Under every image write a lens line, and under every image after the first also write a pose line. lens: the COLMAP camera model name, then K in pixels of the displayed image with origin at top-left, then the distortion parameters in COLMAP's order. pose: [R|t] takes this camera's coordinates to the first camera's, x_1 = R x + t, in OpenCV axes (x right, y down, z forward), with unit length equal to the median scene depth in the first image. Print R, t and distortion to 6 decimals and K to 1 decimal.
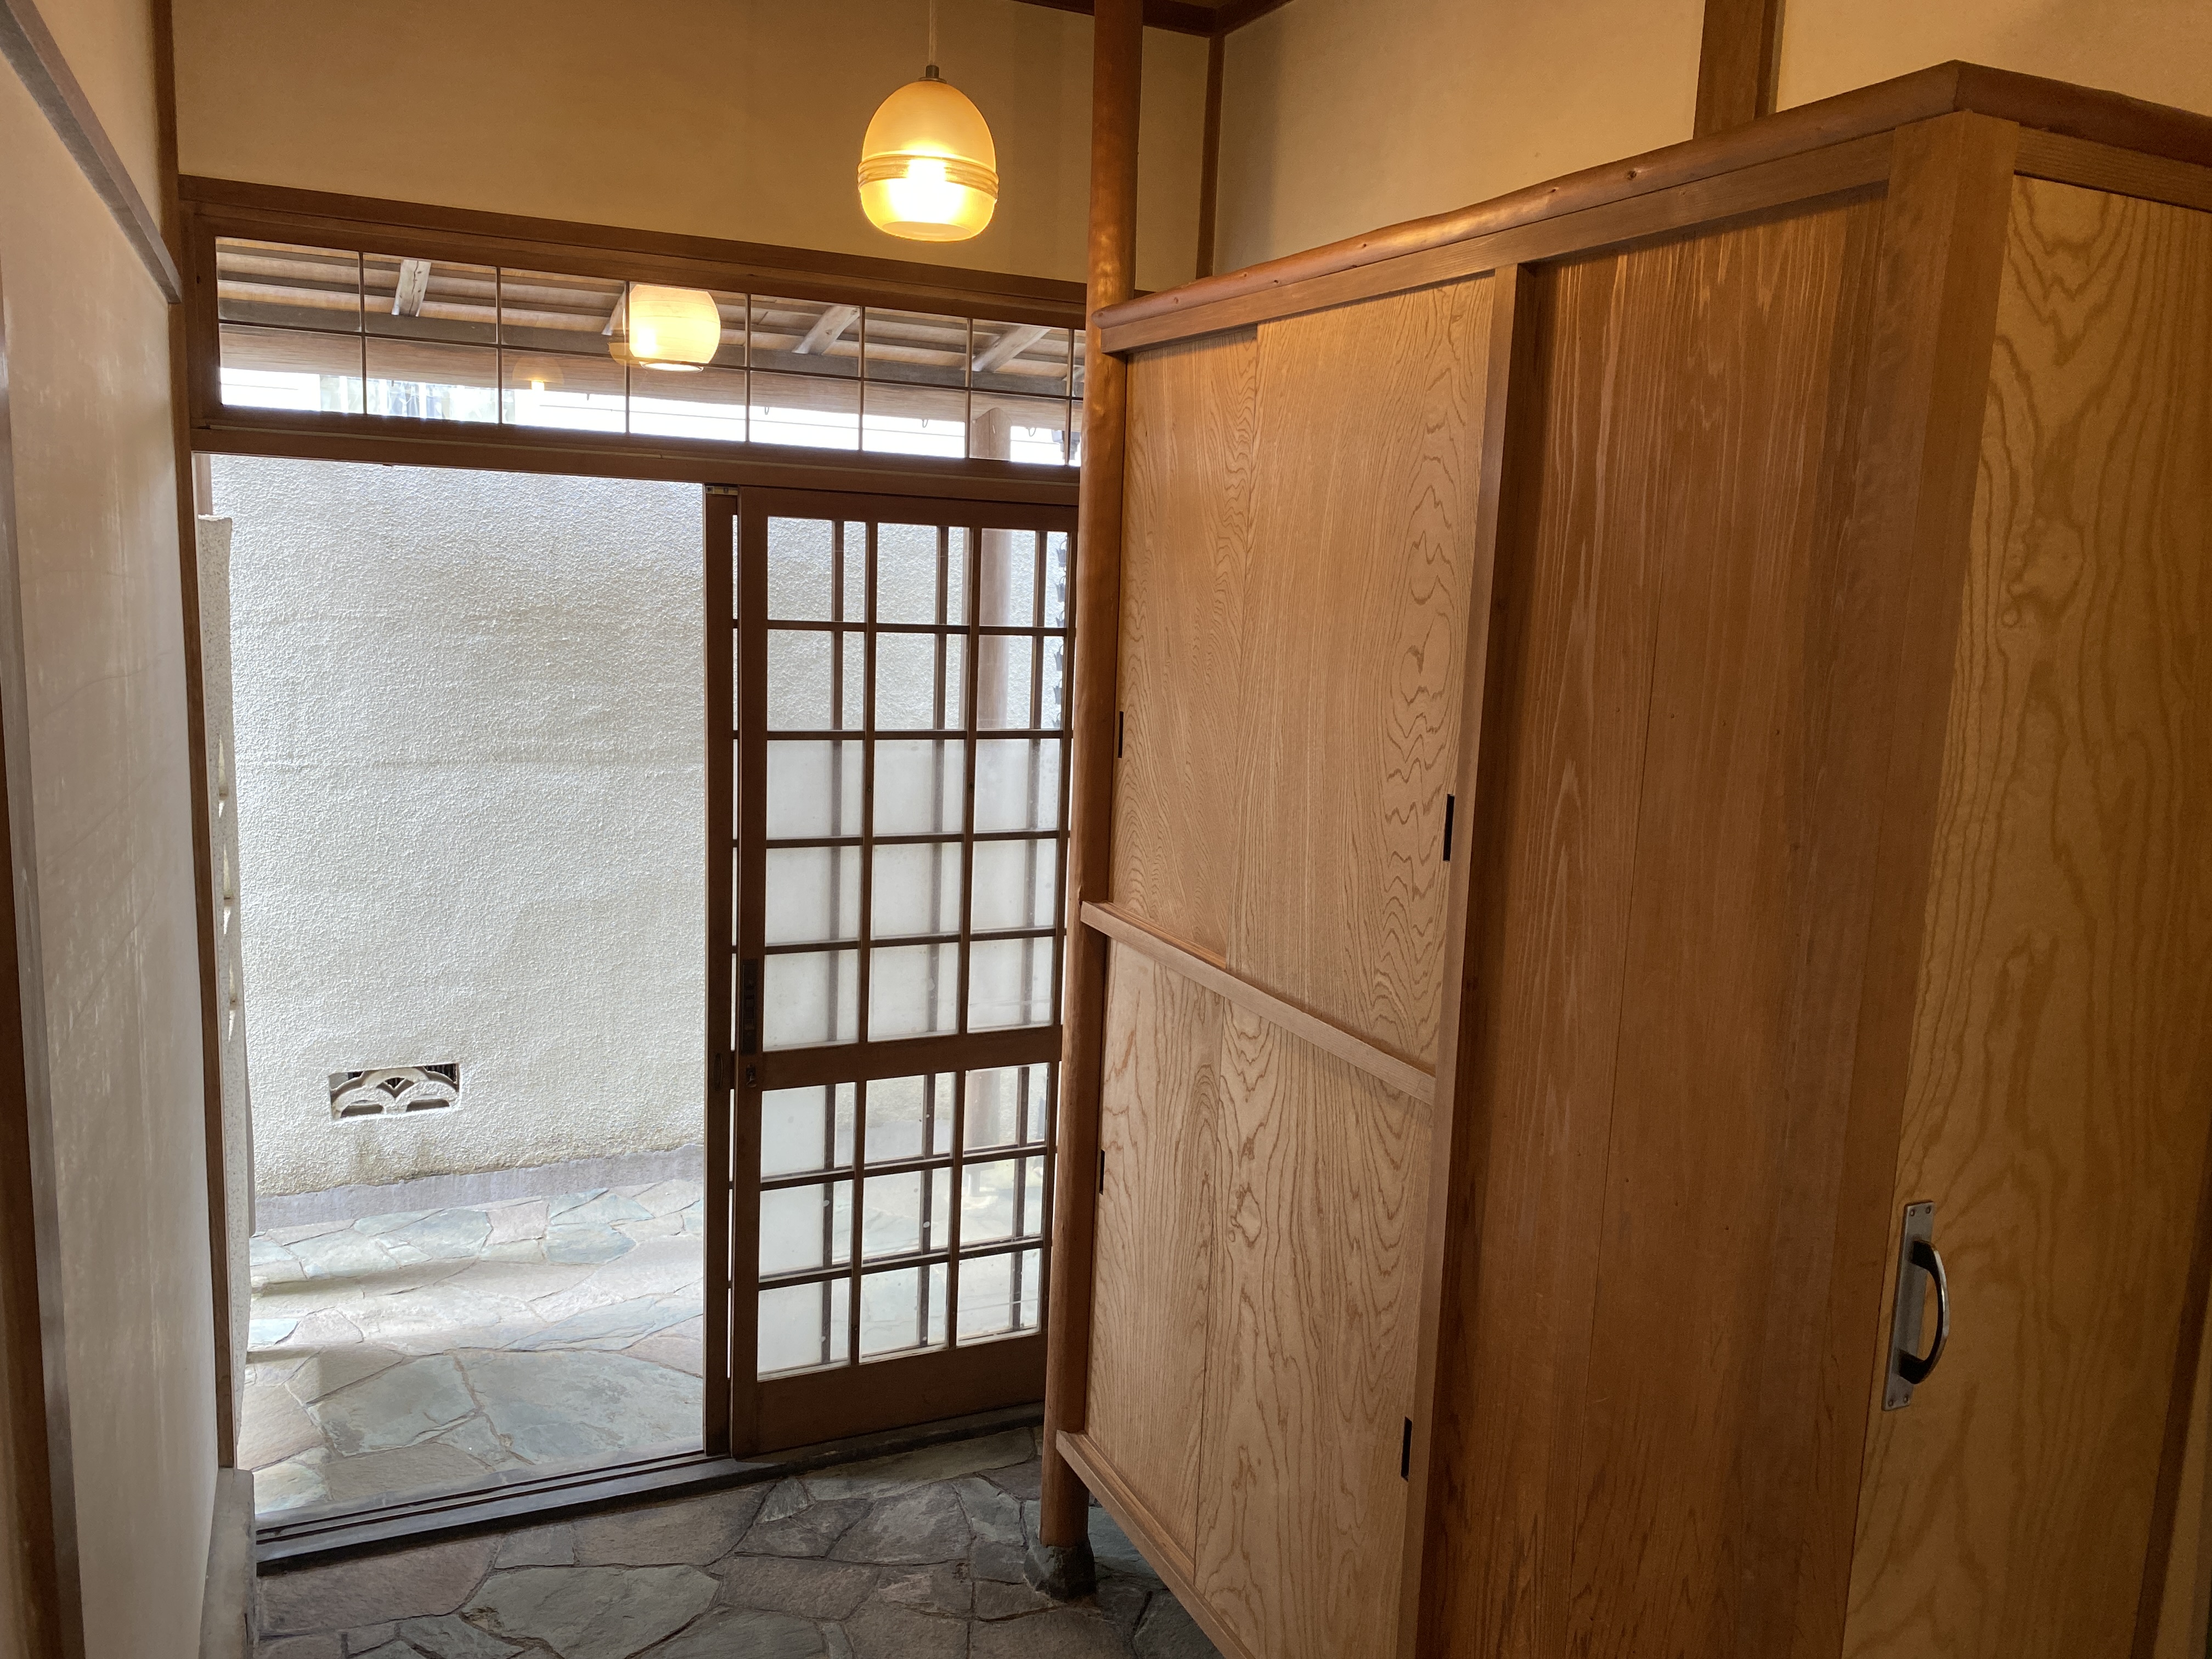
lens RADIAL K [[1690.8, 0, 1101.4], [0, 1690.8, 823.0], [0, 0, 1]] dist [0.051094, -0.041473]
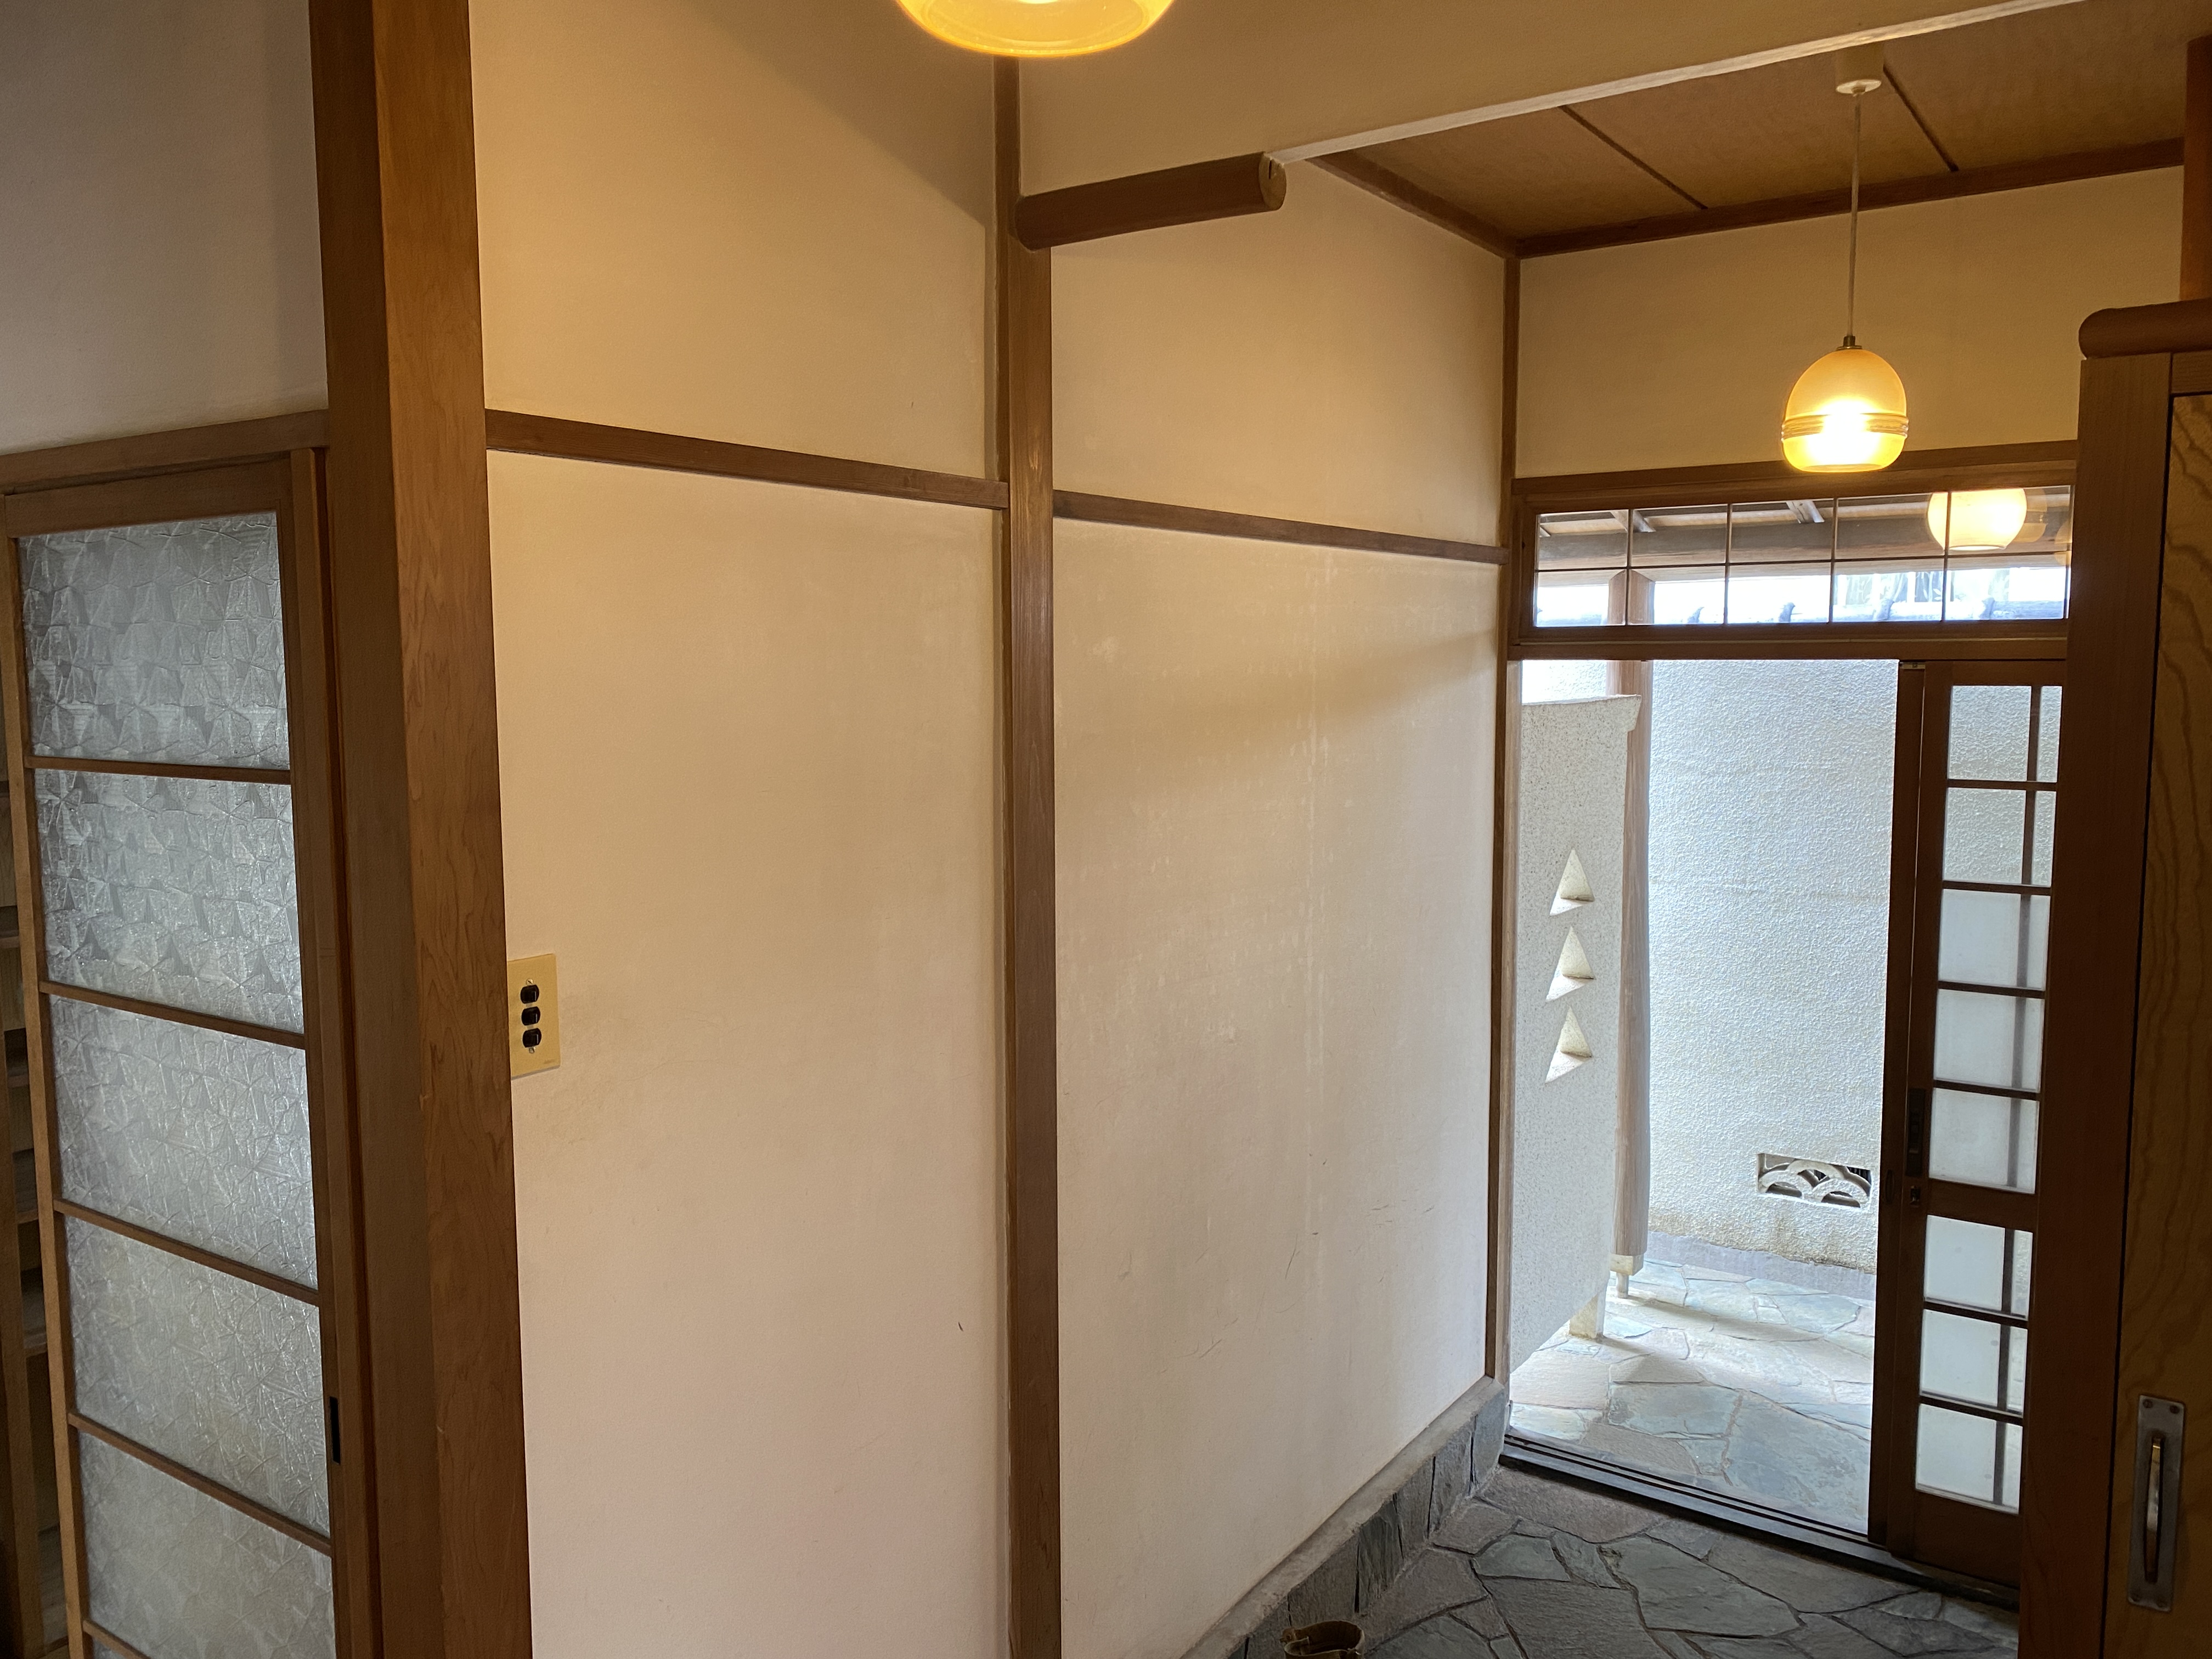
lens RADIAL K [[1690.8, 0, 1098.2], [0, 1690.8, 831.7], [0, 0, 1]] dist [0.051094, -0.041473]
pose [[0.518754, 0.046763, -0.853644, 0.425490], [-0.111285, 0.993701, -0.013192, -0.009748], [0.847650, 0.101841, 0.520691, -0.032375]]
